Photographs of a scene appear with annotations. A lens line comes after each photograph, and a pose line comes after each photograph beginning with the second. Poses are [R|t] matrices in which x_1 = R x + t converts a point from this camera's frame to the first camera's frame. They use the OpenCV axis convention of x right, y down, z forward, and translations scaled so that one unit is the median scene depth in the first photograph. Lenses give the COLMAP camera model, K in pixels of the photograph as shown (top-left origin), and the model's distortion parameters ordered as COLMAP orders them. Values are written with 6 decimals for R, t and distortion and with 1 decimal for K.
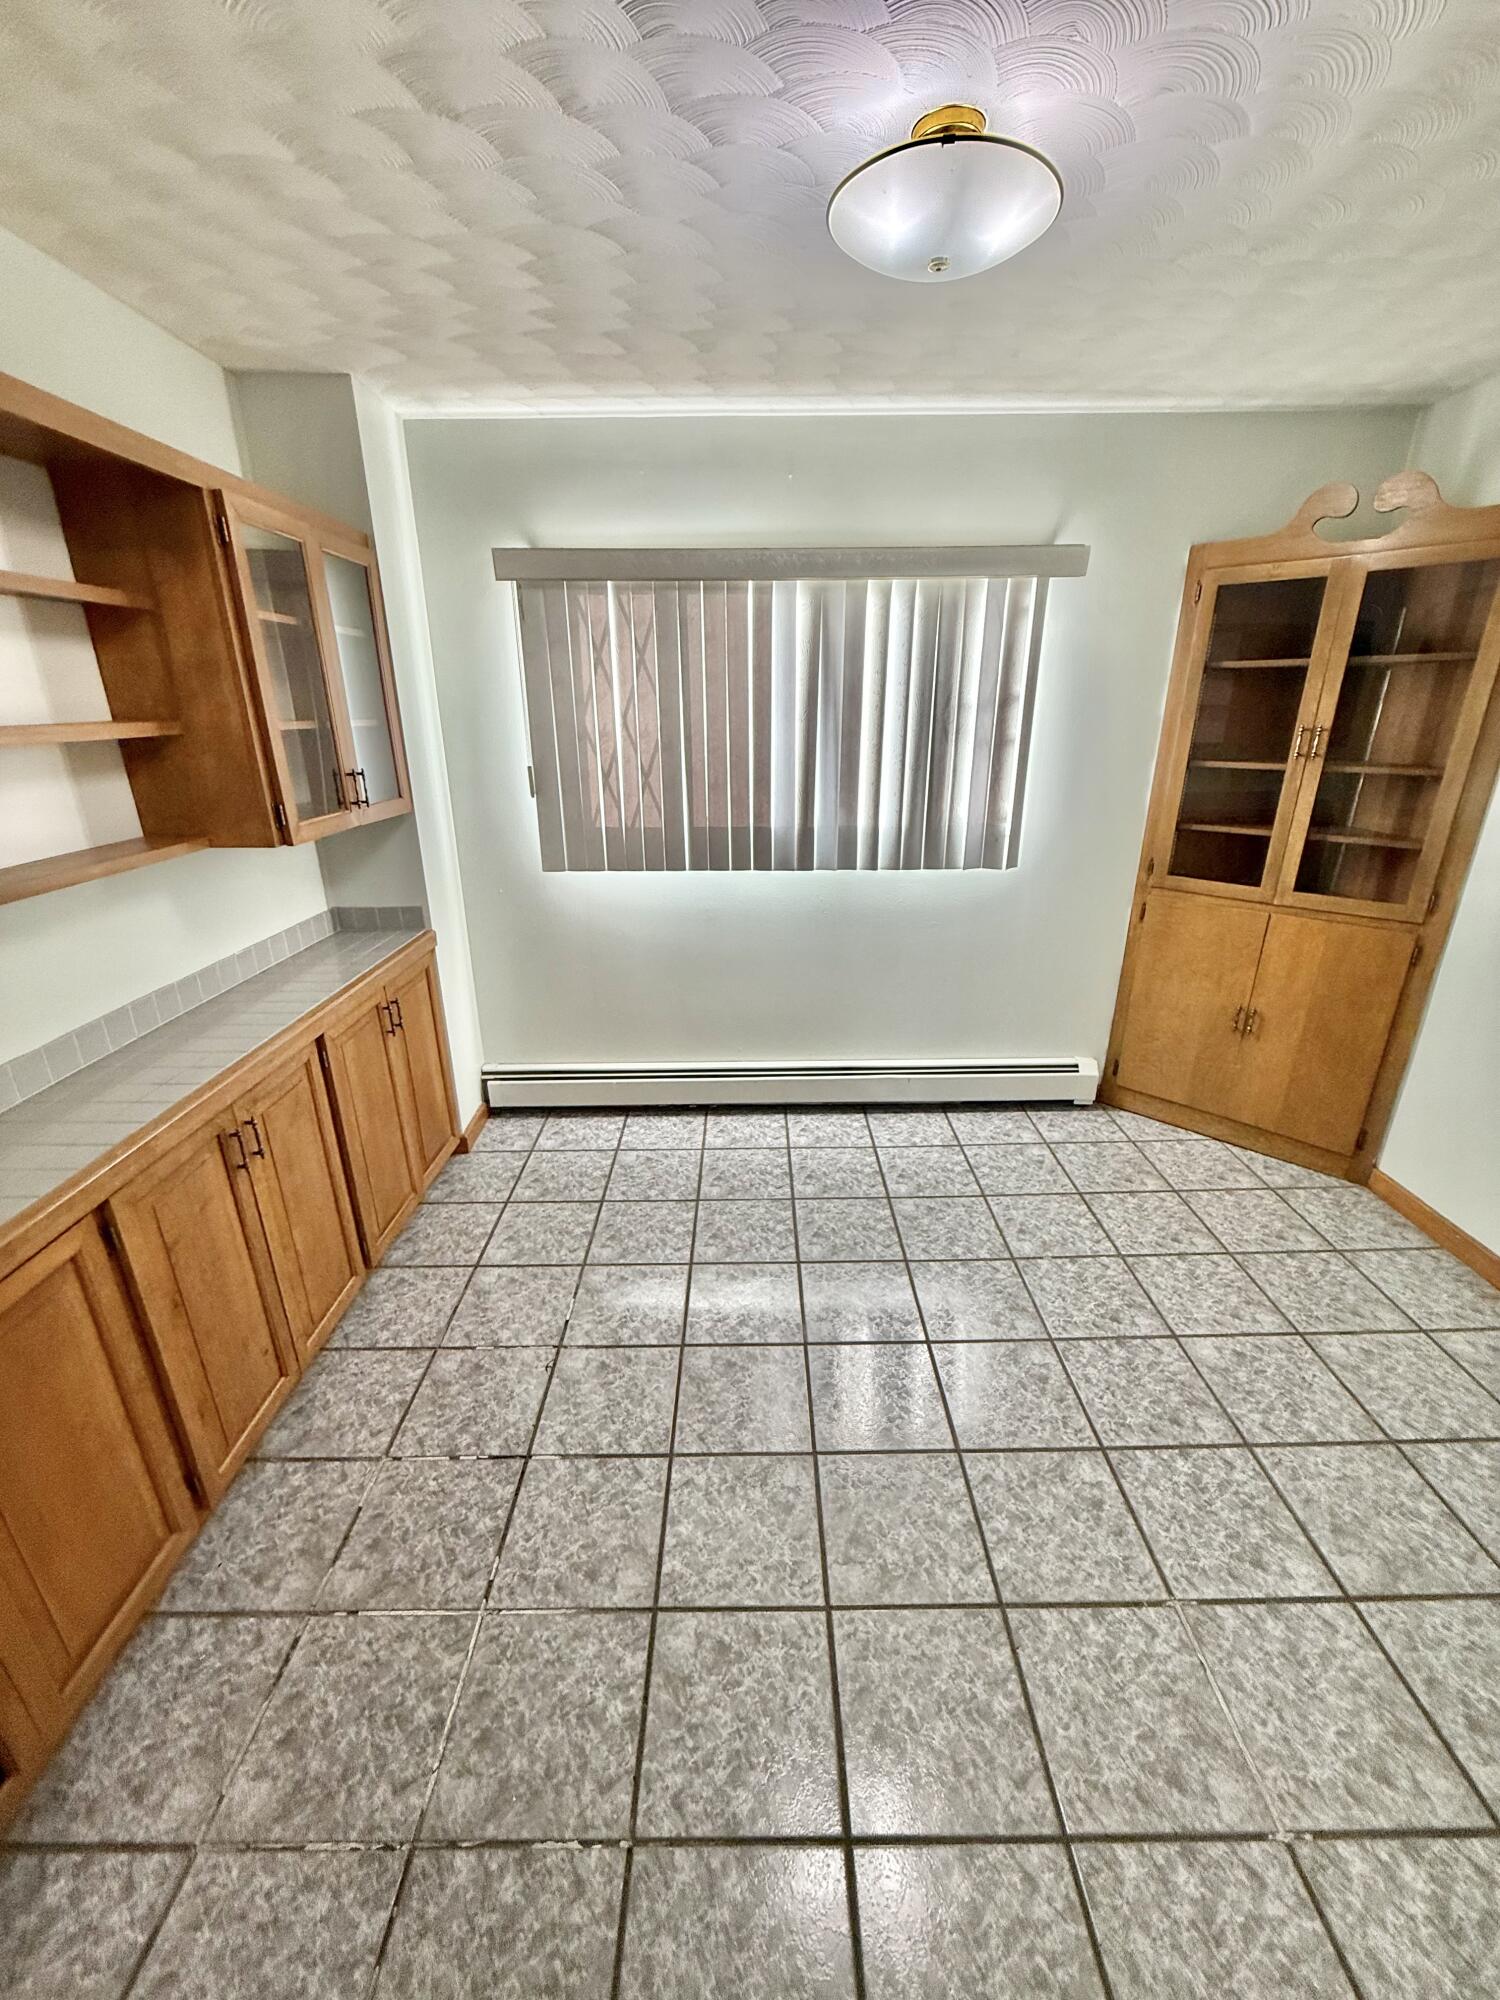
lens RADIAL K [[798.3, 0, 754.7], [0, 798.3, 993.7], [0, 0, 1]] dist [-0.003039, 0.000768]
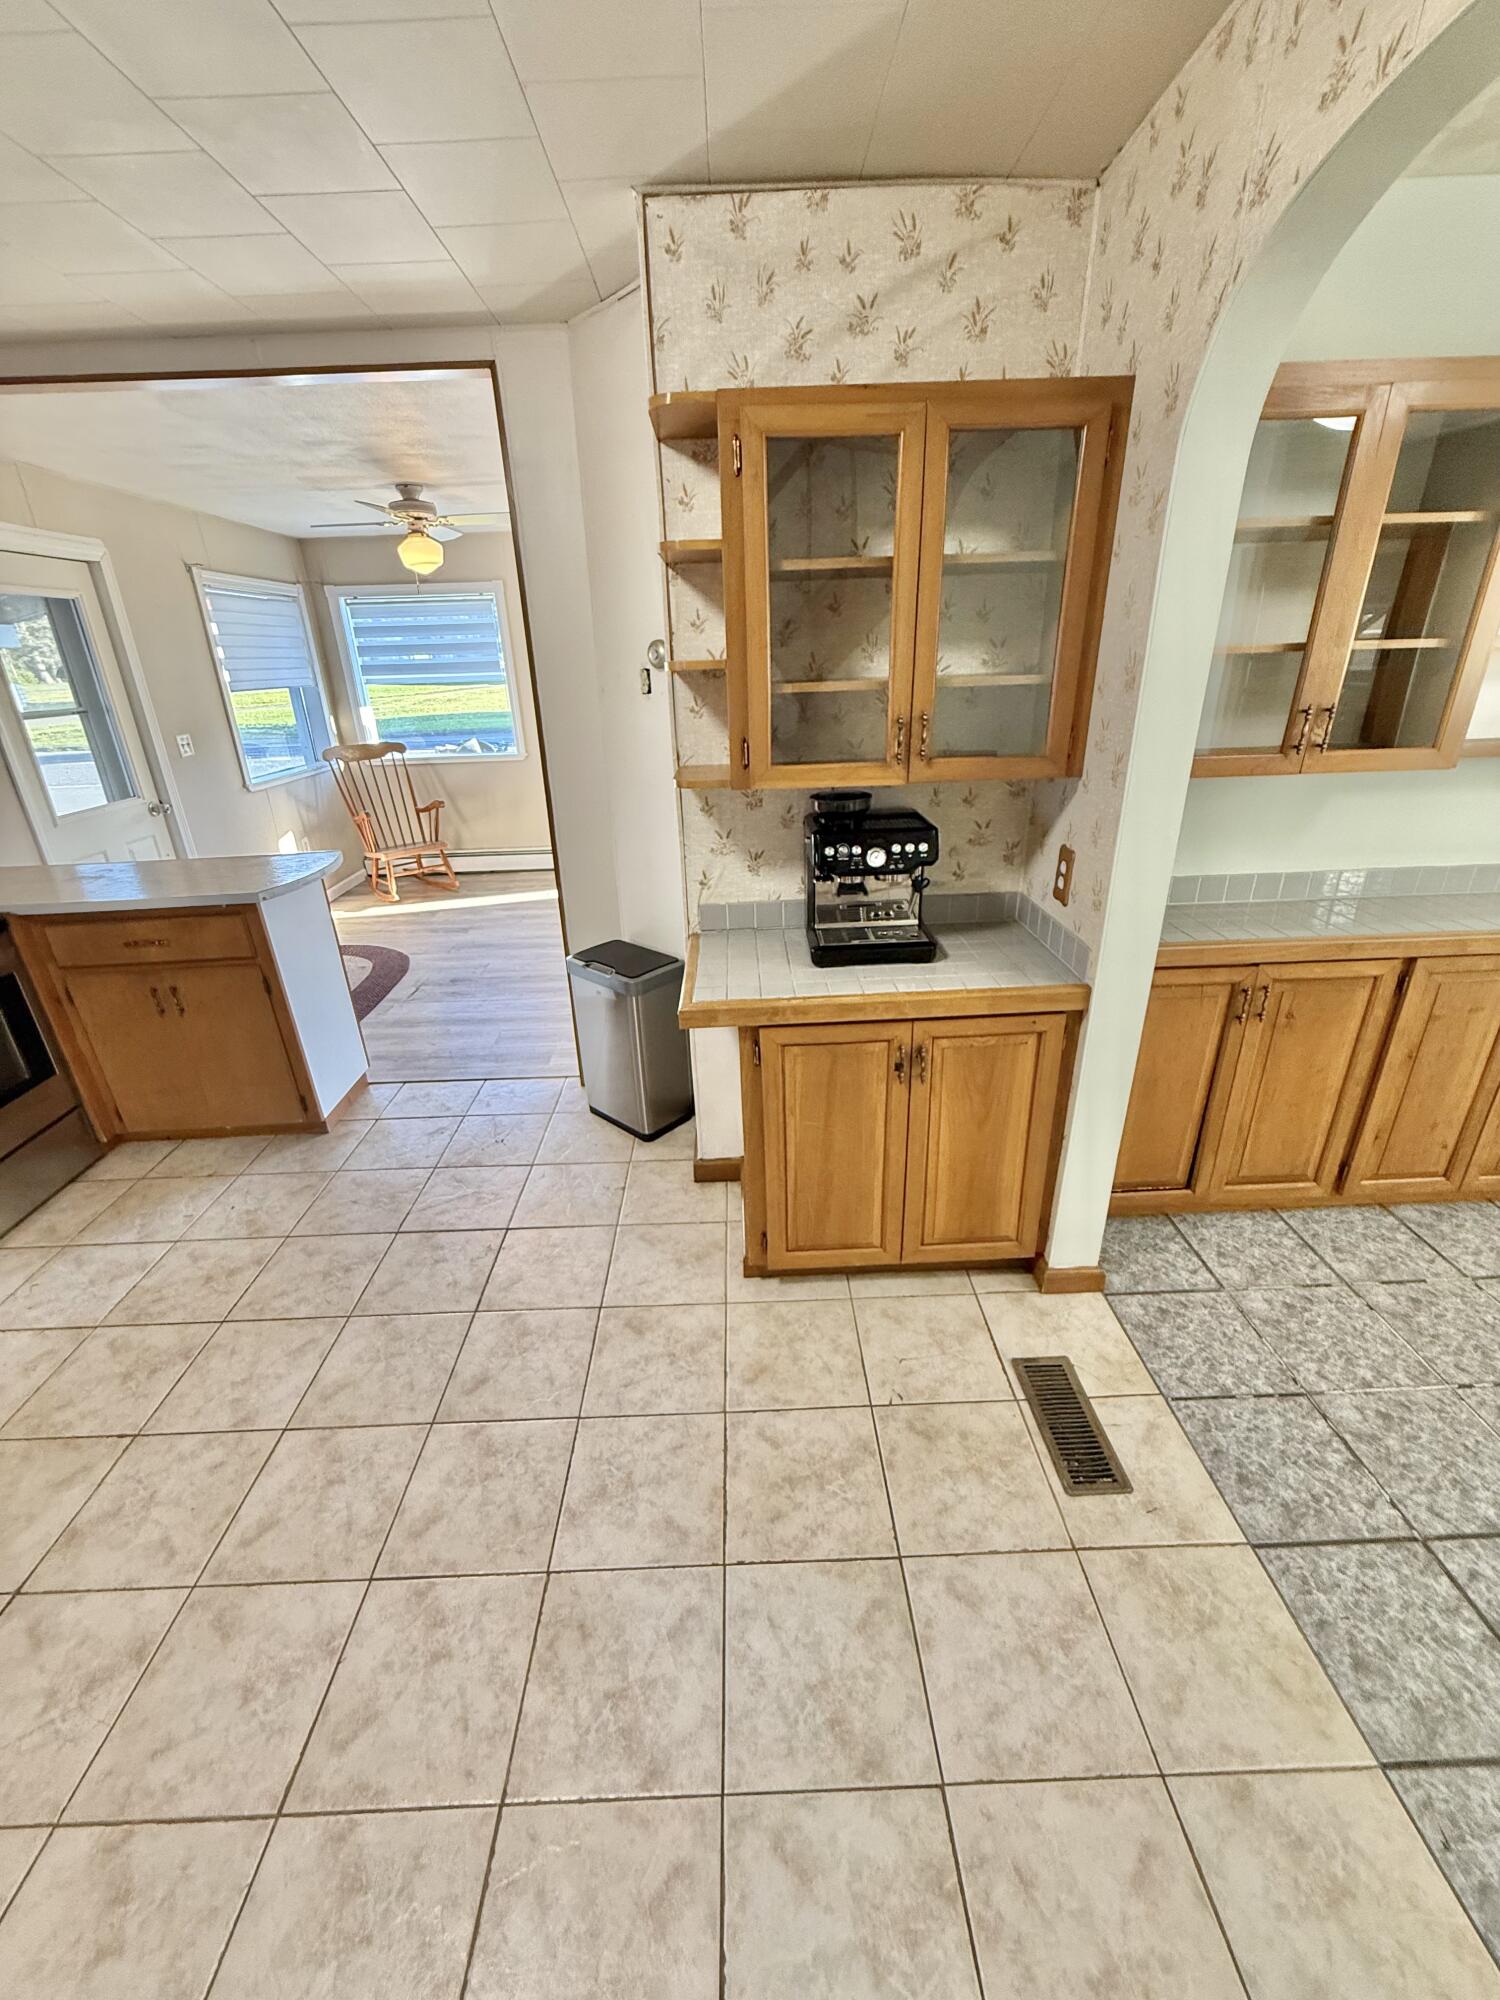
lens RADIAL K [[798.3, 0, 753.4], [0, 798.3, 1001.0], [0, 0, 1]] dist [-0.003039, 0.000768]
pose [[0.022905, 0.401064, -0.915764, 0.537753], [-0.314057, 0.872519, 0.374270, 0.156580], [0.949128, 0.279029, 0.145942, -0.360121]]
